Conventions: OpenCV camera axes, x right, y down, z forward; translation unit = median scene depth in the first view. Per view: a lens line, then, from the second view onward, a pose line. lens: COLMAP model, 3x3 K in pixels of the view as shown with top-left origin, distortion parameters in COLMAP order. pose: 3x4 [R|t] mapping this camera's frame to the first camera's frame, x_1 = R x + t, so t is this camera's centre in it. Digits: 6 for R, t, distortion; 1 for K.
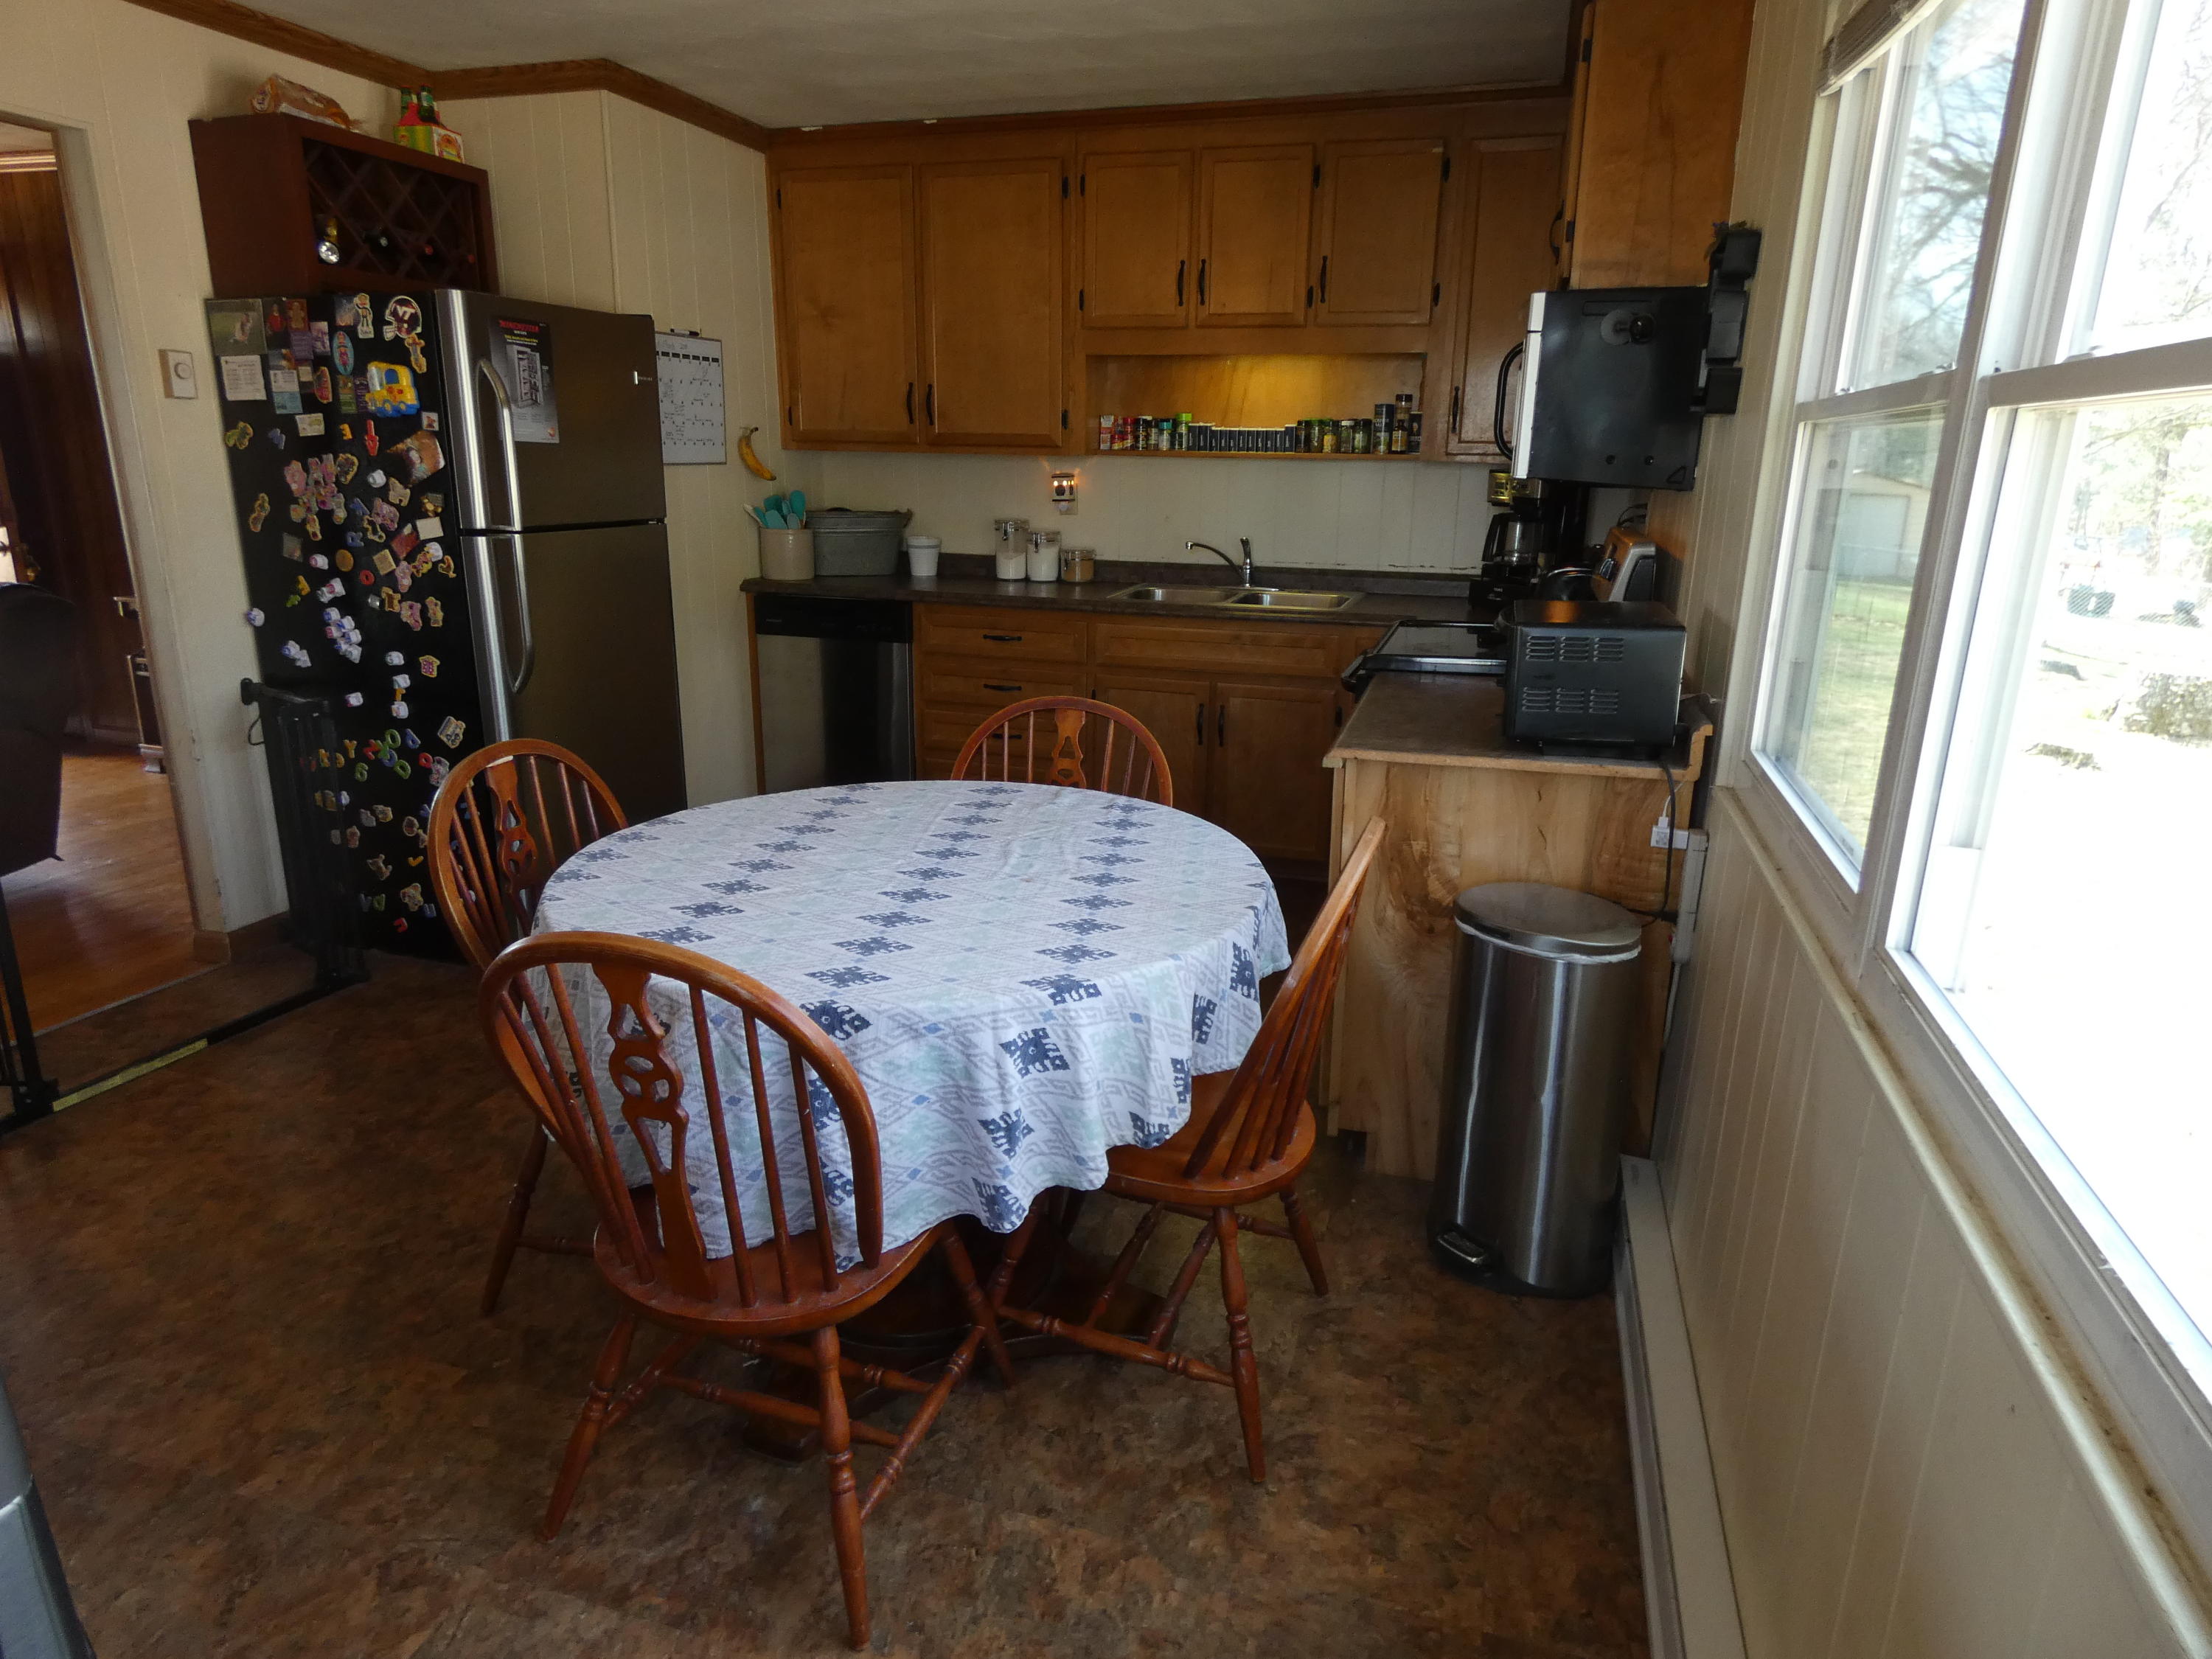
lens RADIAL K [[1323.3, 0, 1099.0], [0, 1323.3, 833.0], [0, 0, 1]] dist [-0.003876, 0.003417]
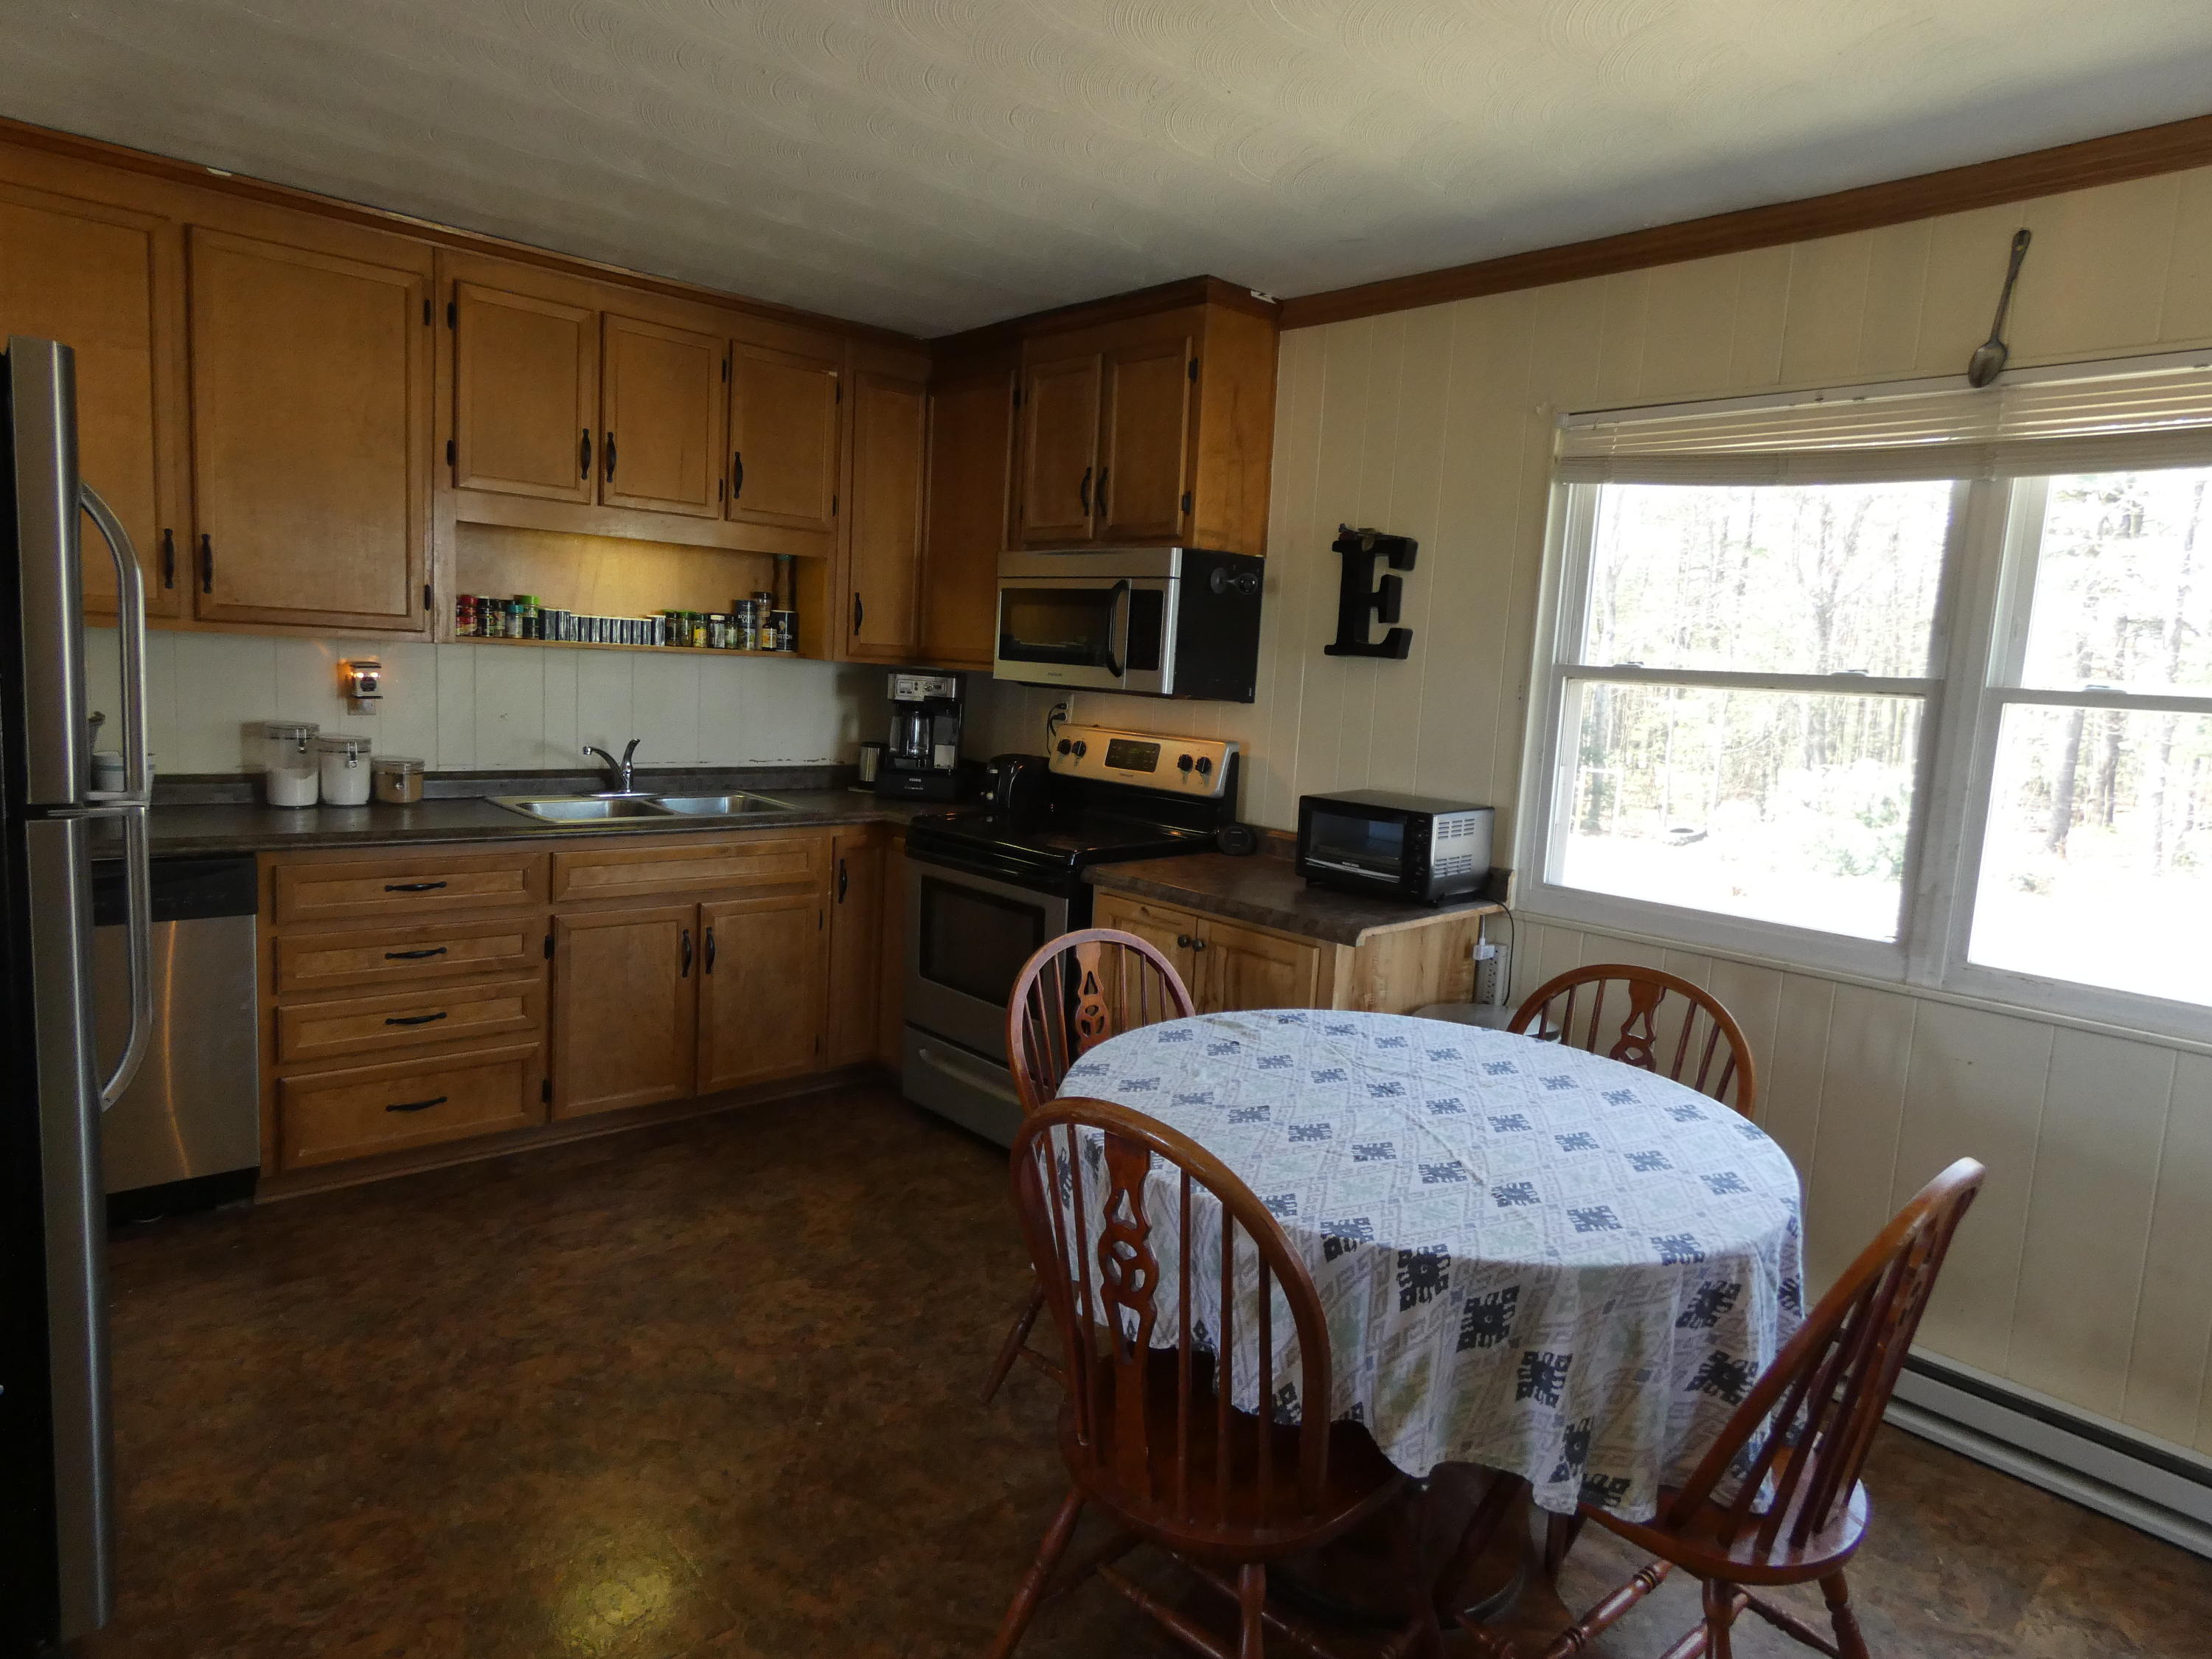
lens RADIAL K [[1323.3, 0, 1104.8], [0, 1323.3, 820.7], [0, 0, 1]] dist [-0.003876, 0.003417]
pose [[0.504578, -0.091921, 0.858459, -0.688082], [0.193496, 0.981063, -0.008683, -0.140478], [-0.841403, 0.170490, 0.512809, 0.406050]]
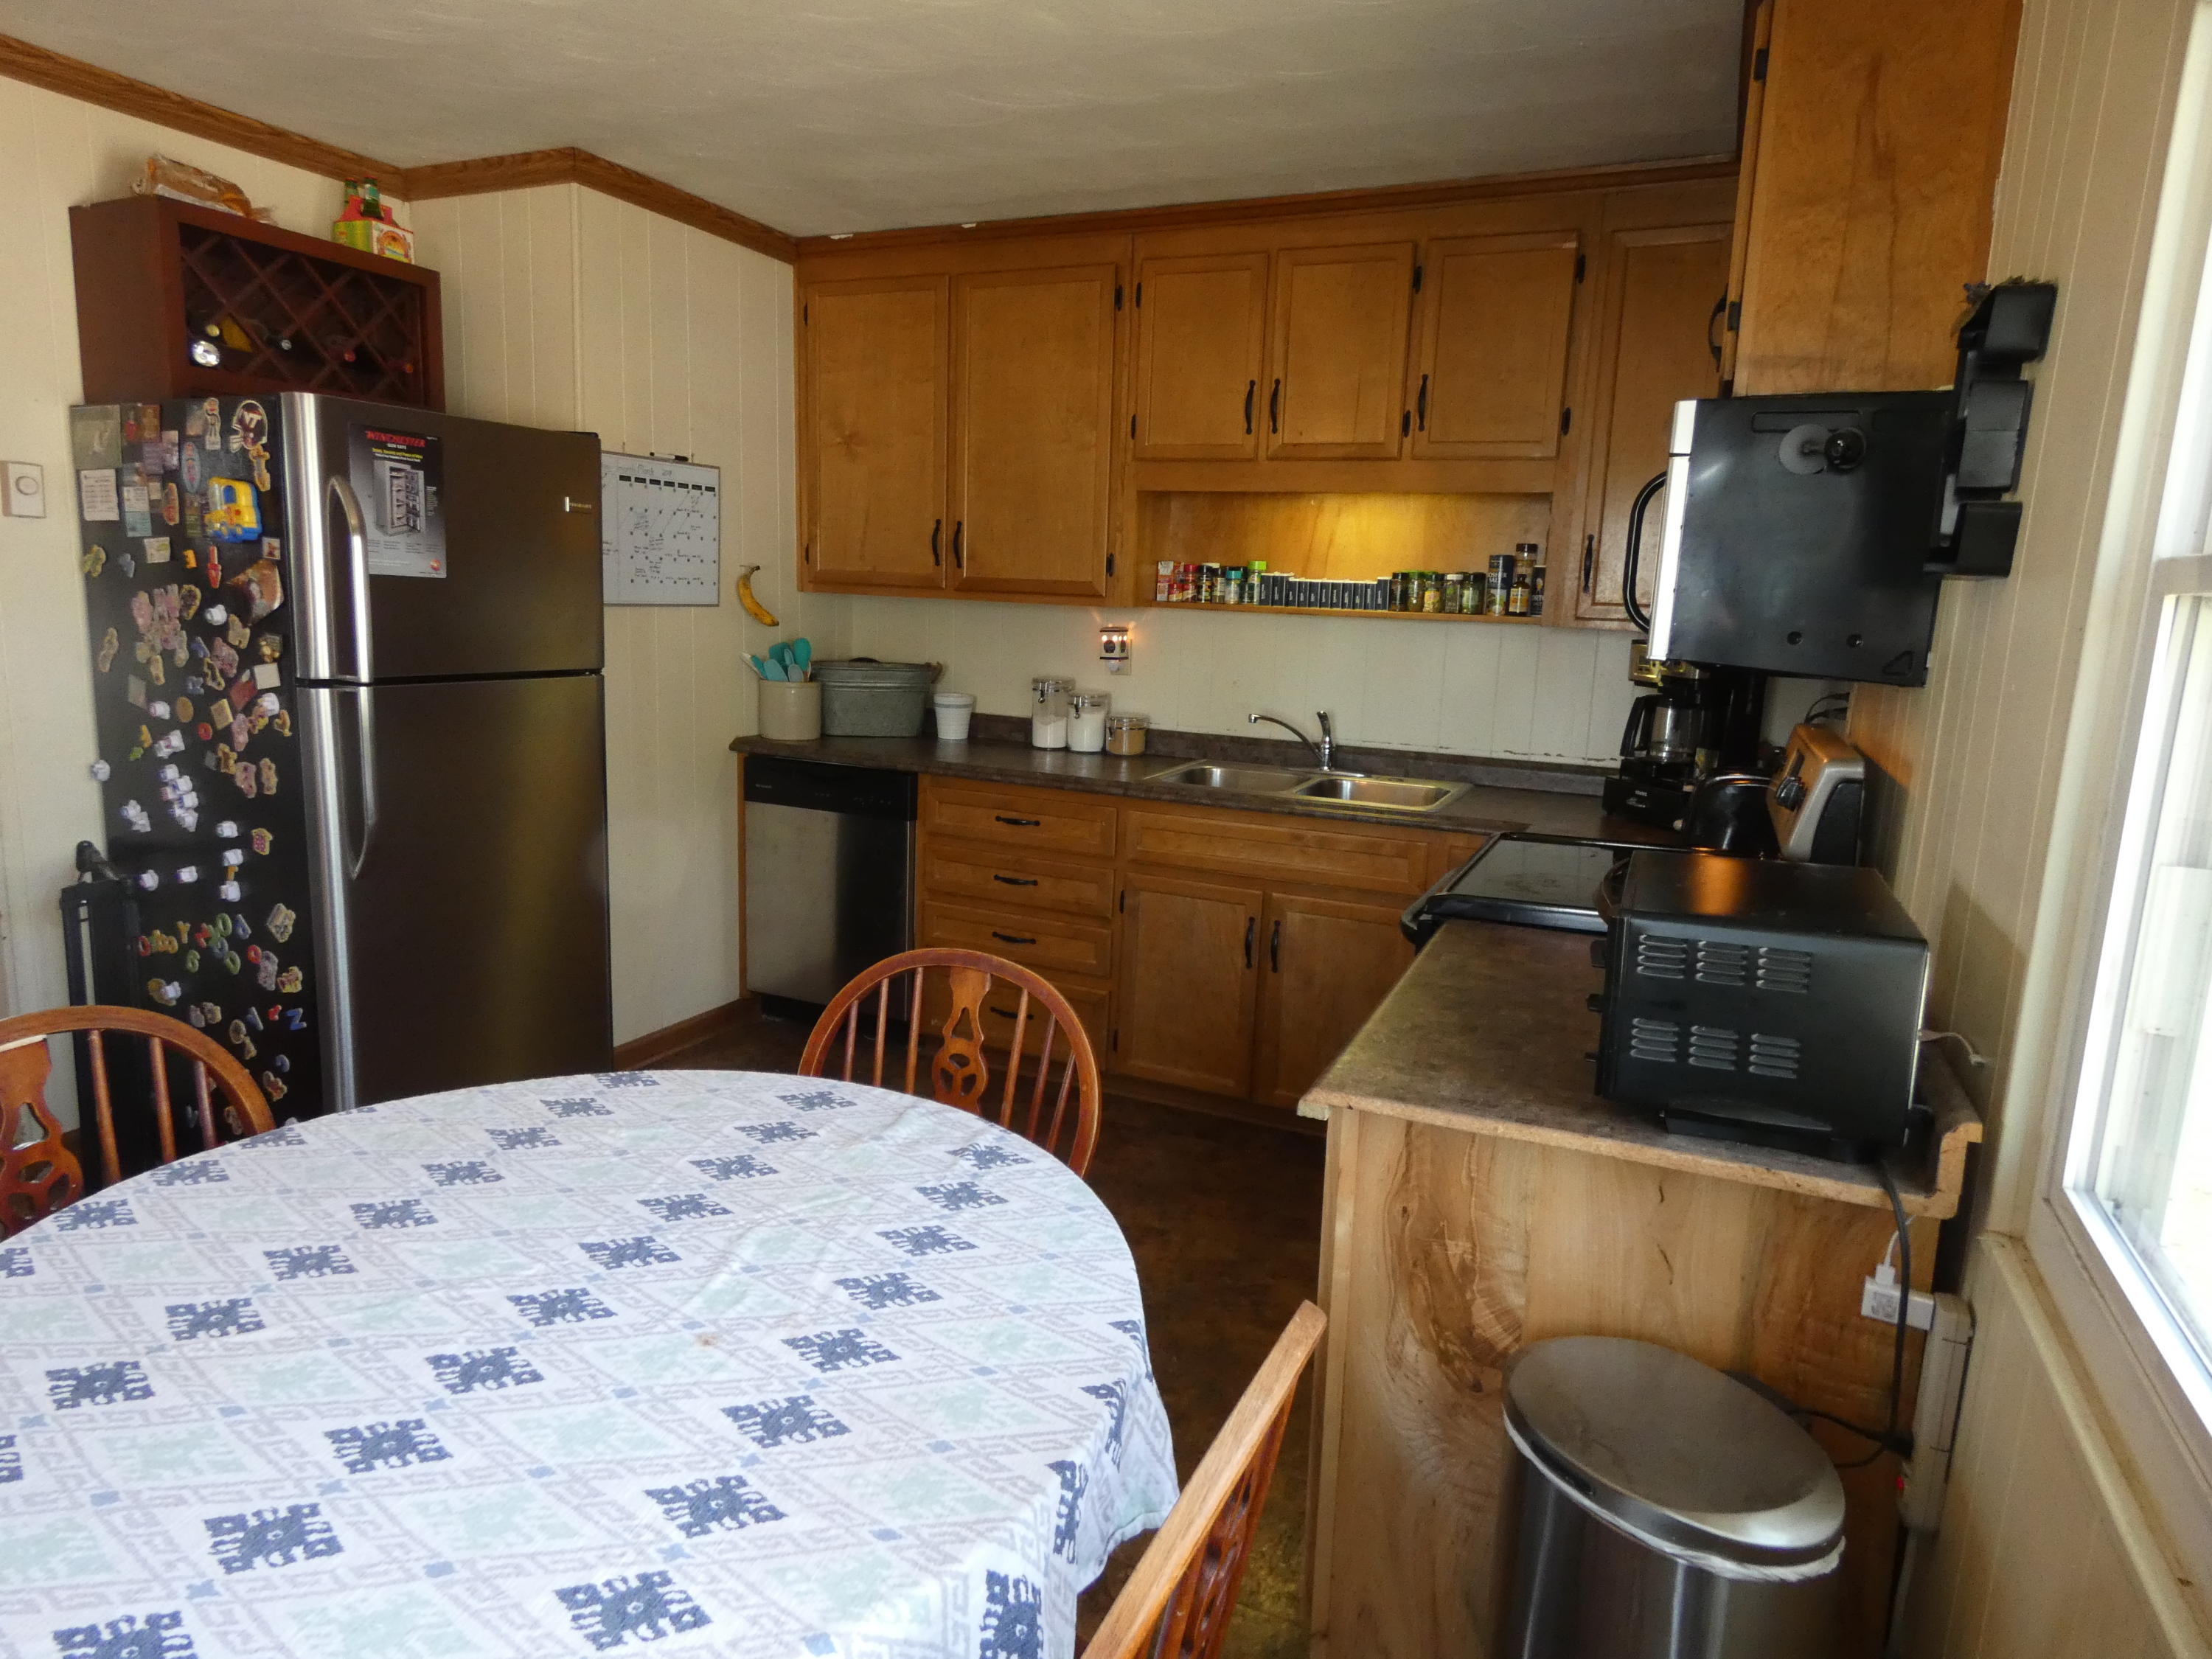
lens RADIAL K [[1323.3, 0, 1095.9], [0, 1323.3, 830.4], [0, 0, 1]] dist [-0.003876, 0.003417]
pose [[0.991299, 0.046719, -0.123059, 0.104981], [-0.059484, 0.992985, -0.102189, -0.082030], [0.117421, 0.108620, 0.987124, 0.262256]]
